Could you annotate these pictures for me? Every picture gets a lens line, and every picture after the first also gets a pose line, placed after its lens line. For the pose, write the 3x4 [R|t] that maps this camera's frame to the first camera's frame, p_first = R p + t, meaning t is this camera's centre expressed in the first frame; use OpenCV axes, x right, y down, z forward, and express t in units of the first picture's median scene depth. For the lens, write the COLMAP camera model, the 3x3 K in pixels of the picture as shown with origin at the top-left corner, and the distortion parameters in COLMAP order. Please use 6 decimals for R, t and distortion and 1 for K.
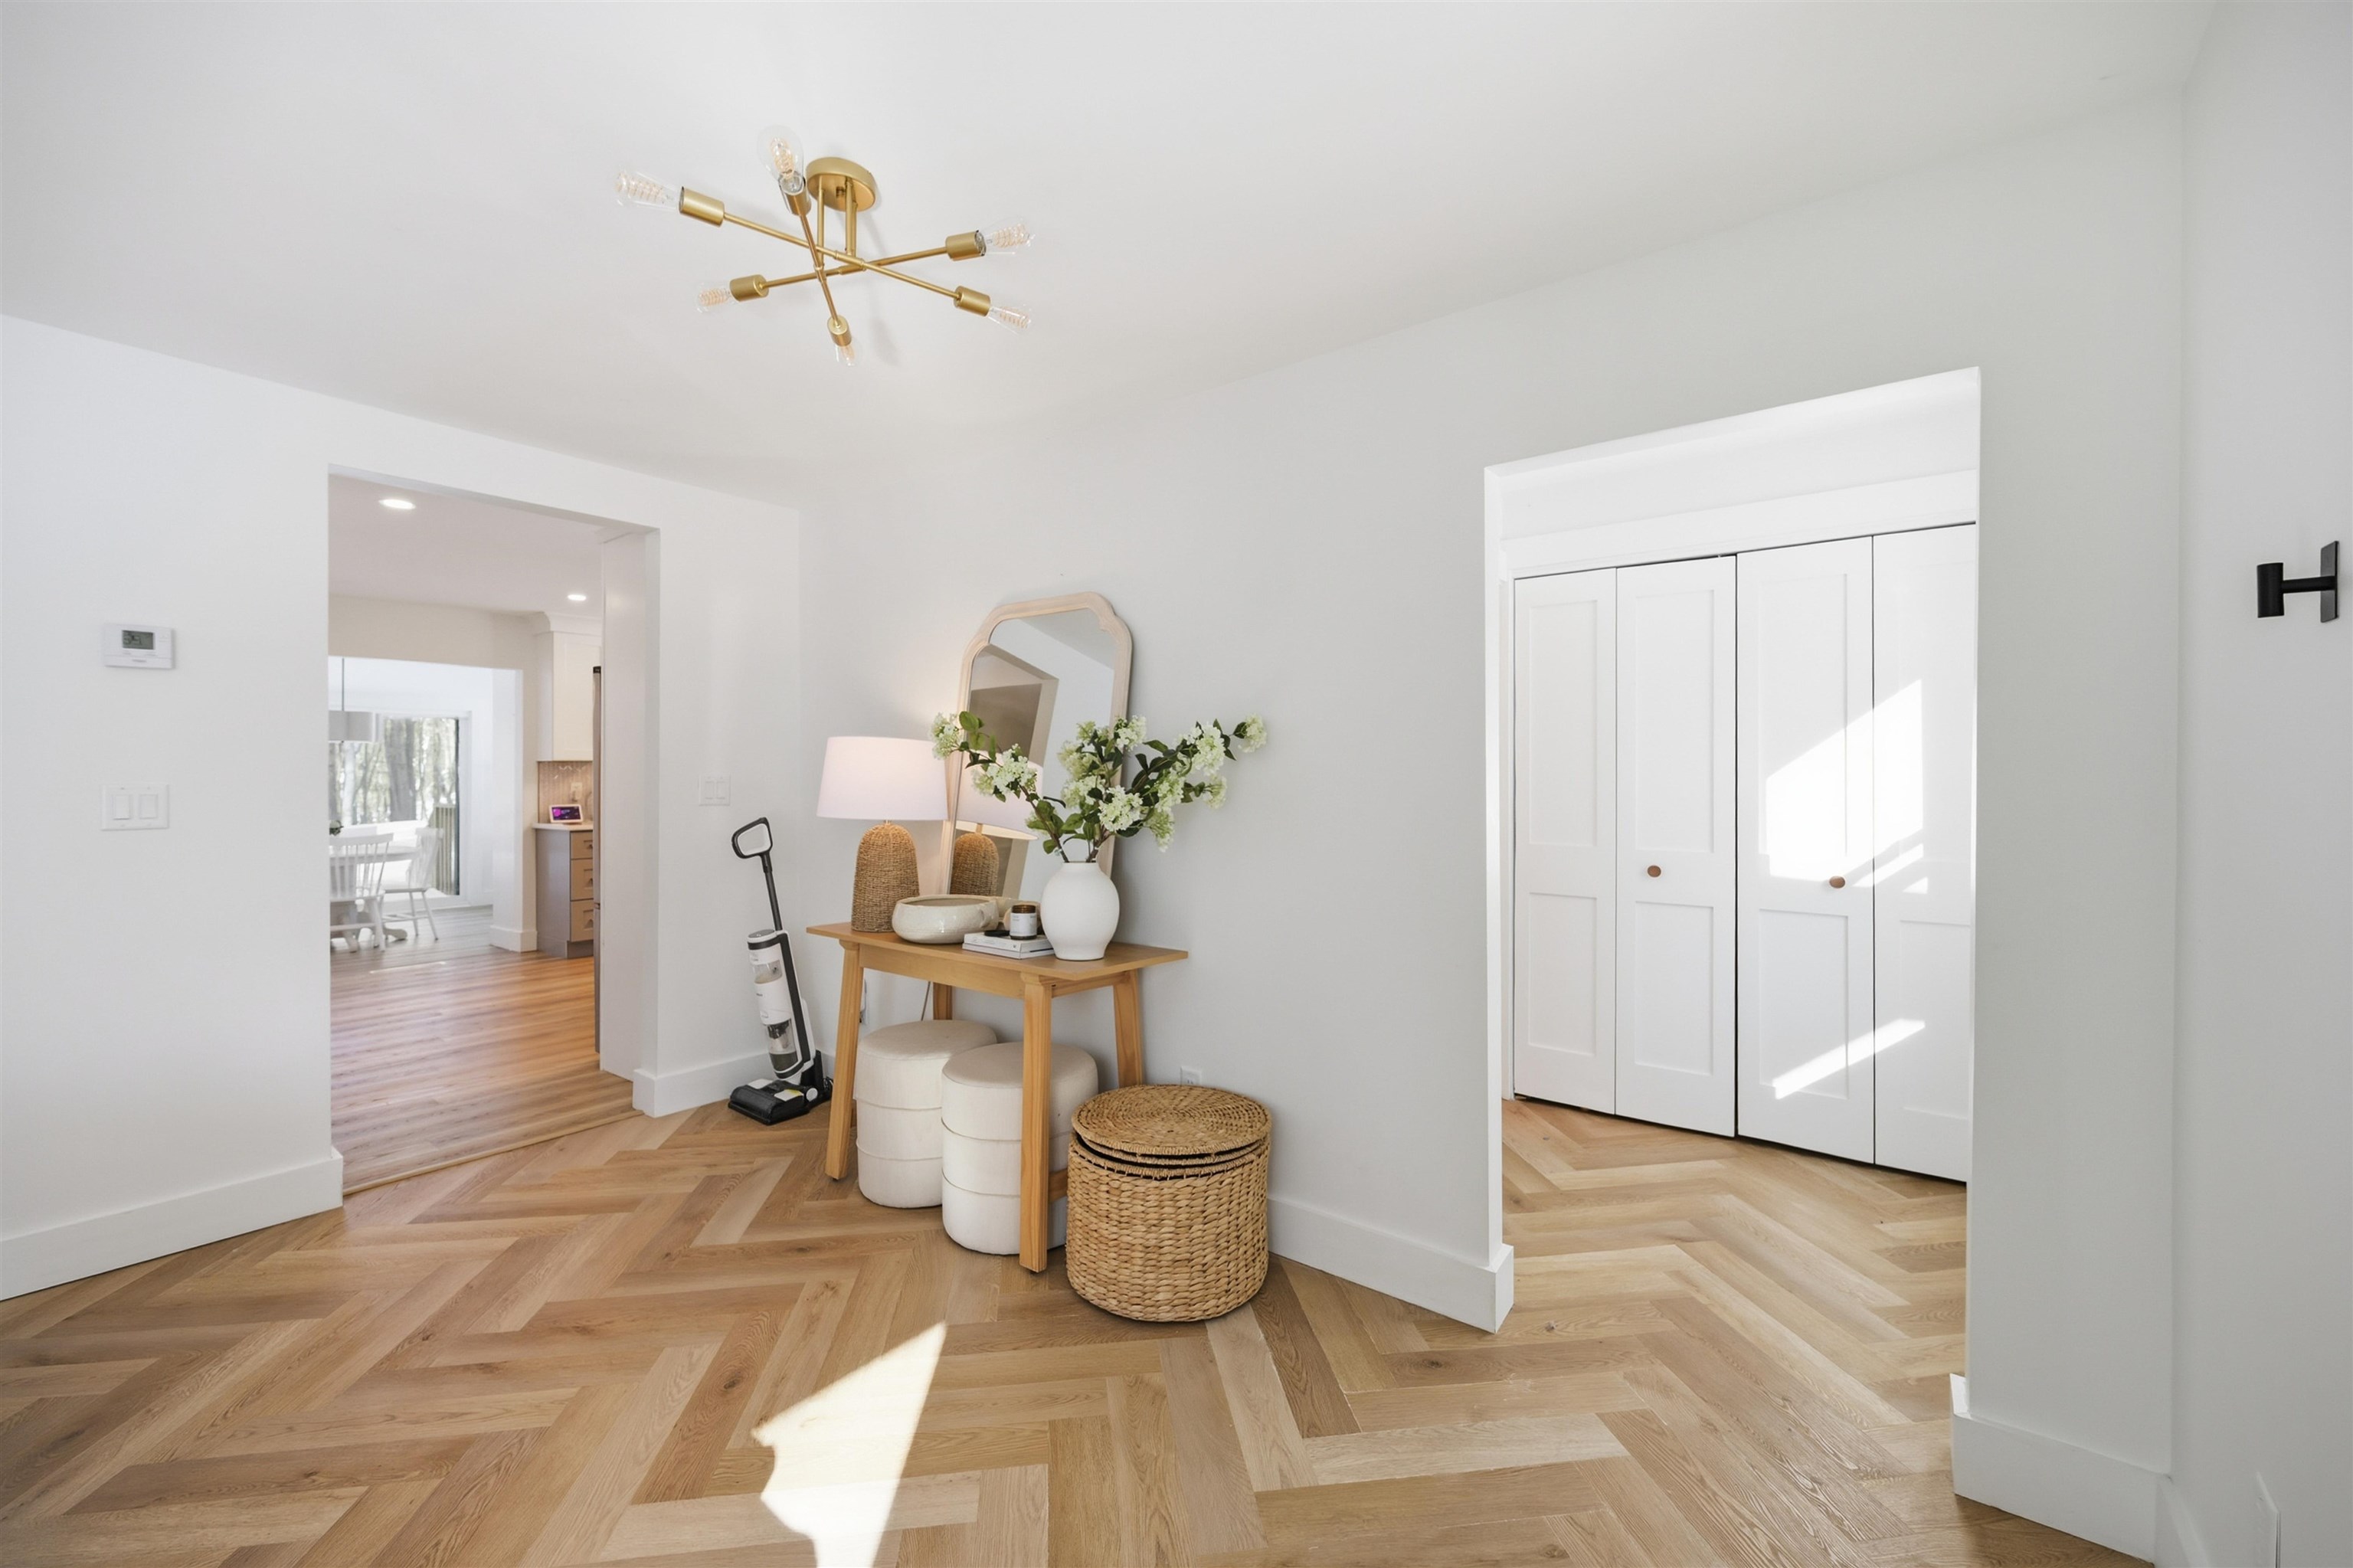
lens RADIAL K [[952.5, 0, 1184.7], [0, 952.5, 764.5], [0, 0, 1]] dist [0.000371, -0.000201]
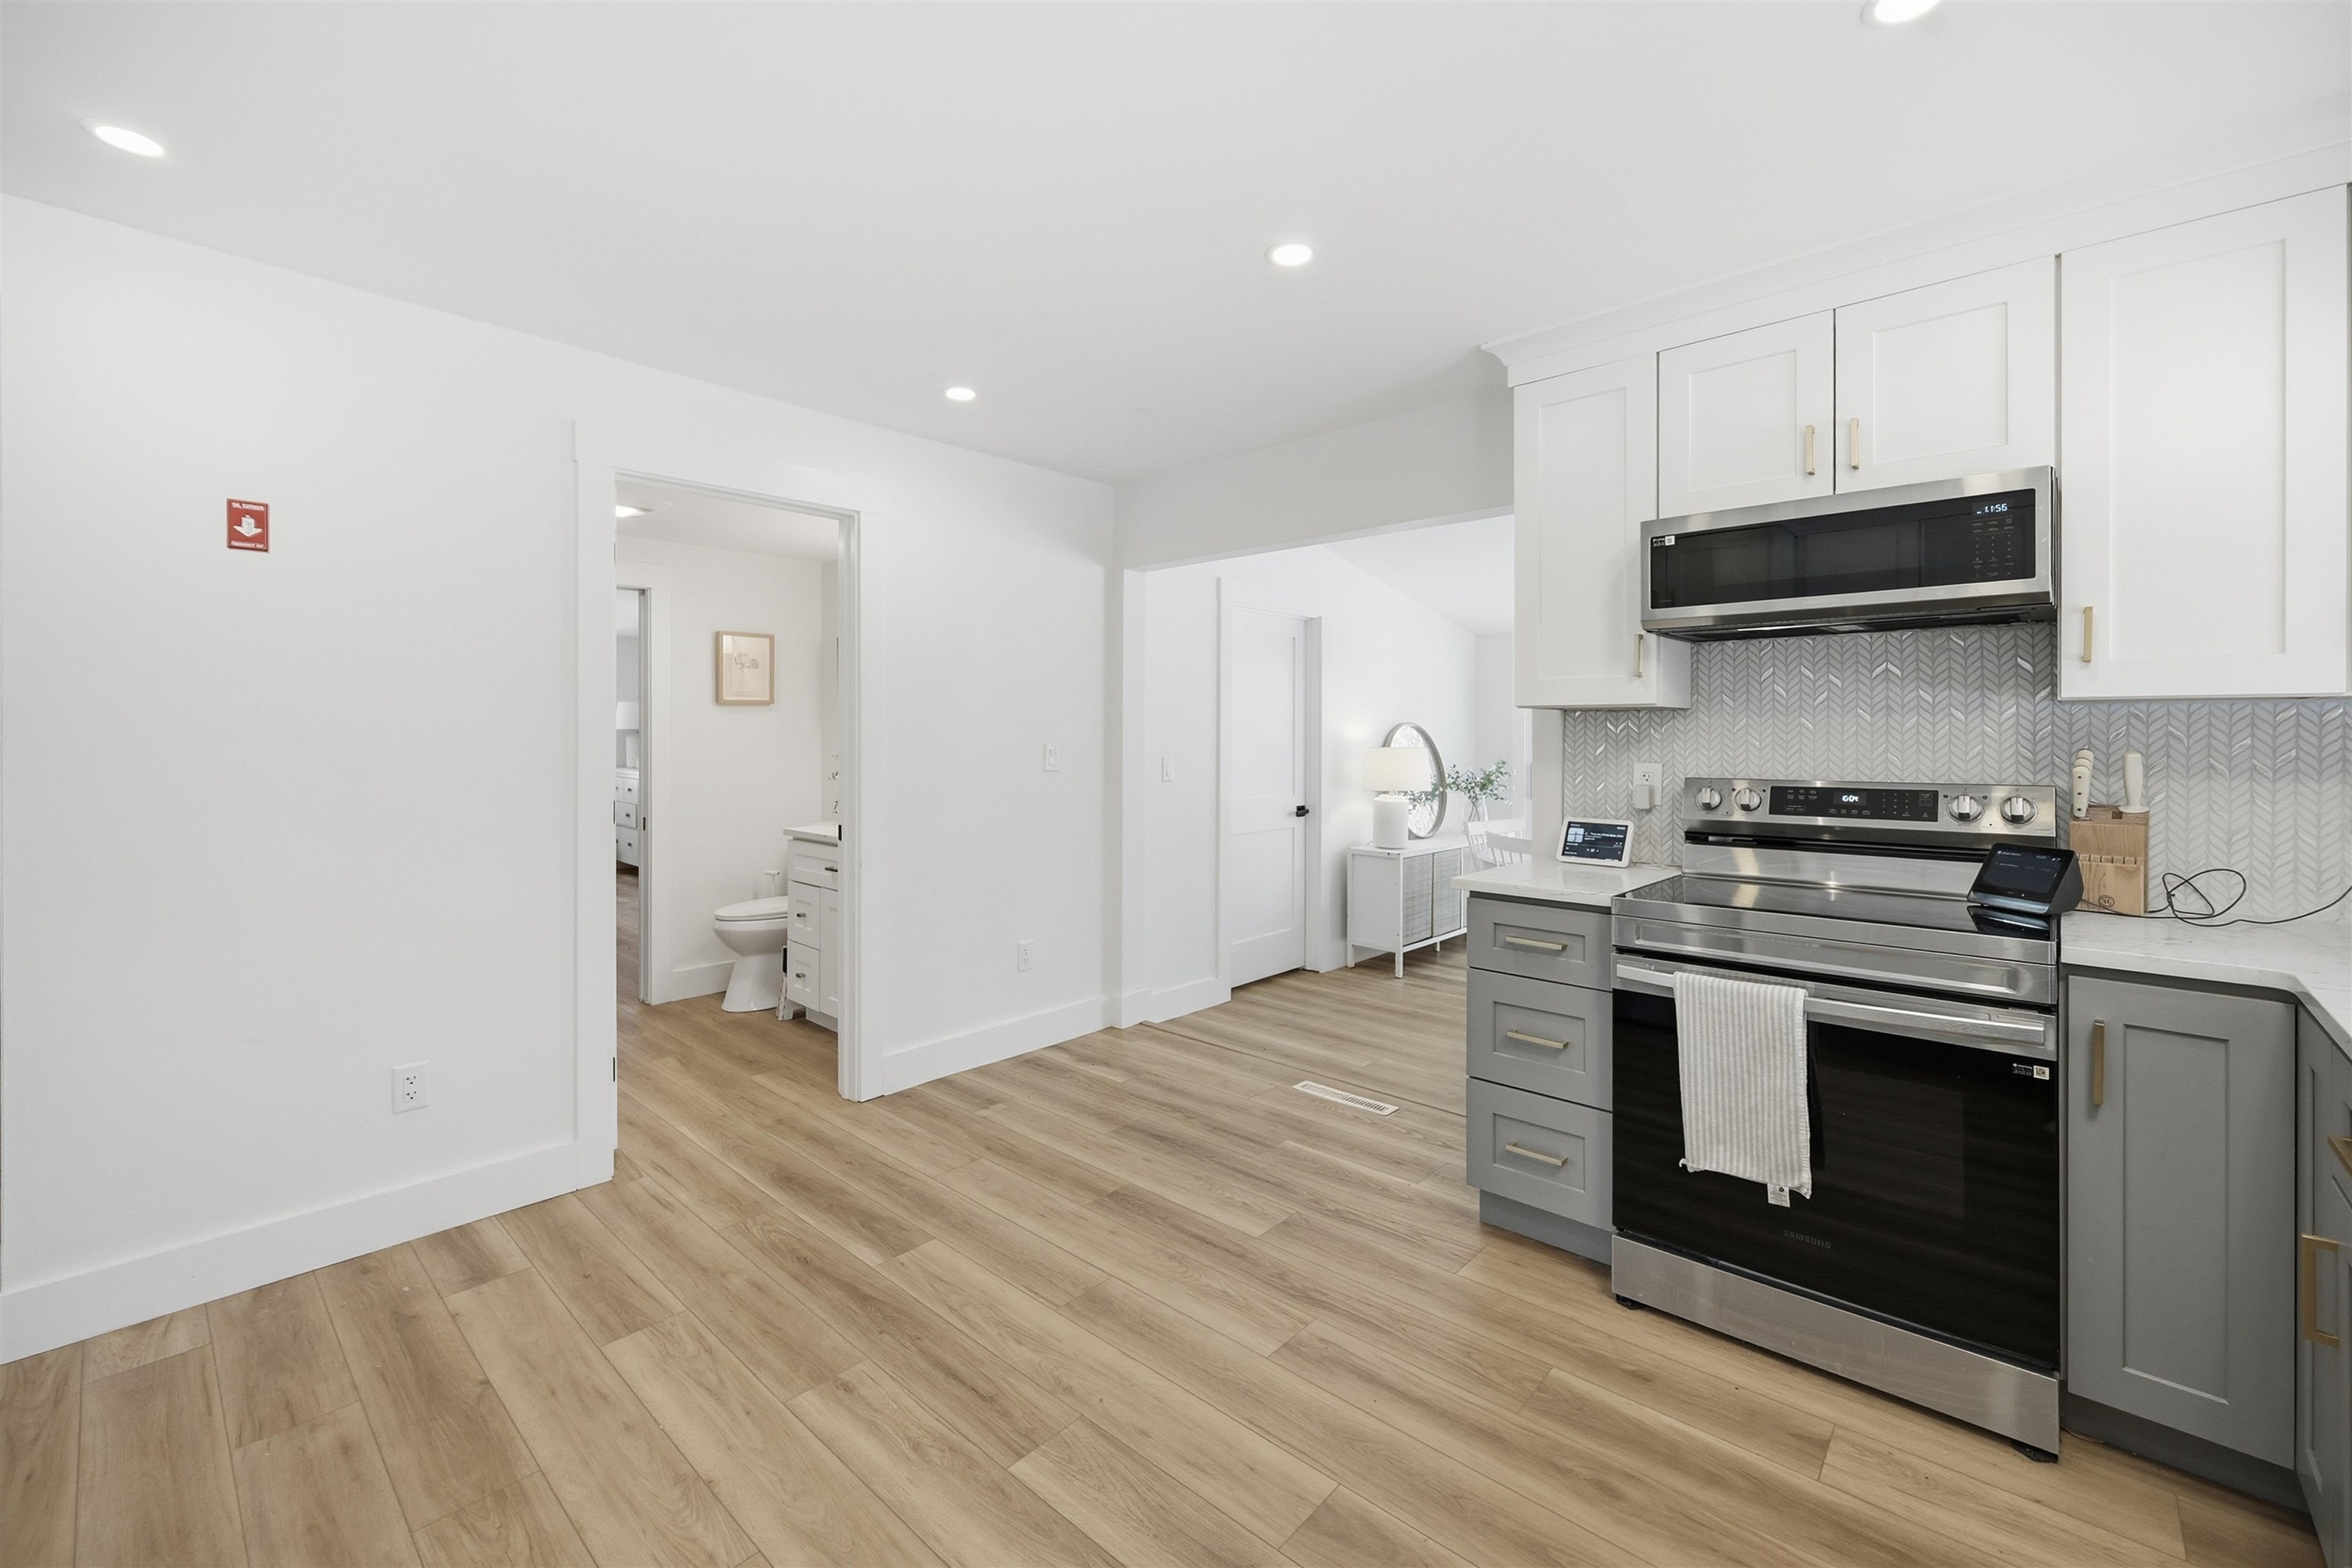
lens RADIAL K [[965.5, 0, 1177.5], [0, 965.5, 733.6], [0, 0, 1]] dist [-0.001355, -0.000095]
pose [[-0.086111, 0.004159, -0.996277, -0.215098], [0.005272, 0.999979, 0.003719, 0.003925], [0.996272, -0.004932, -0.086131, 0.785760]]
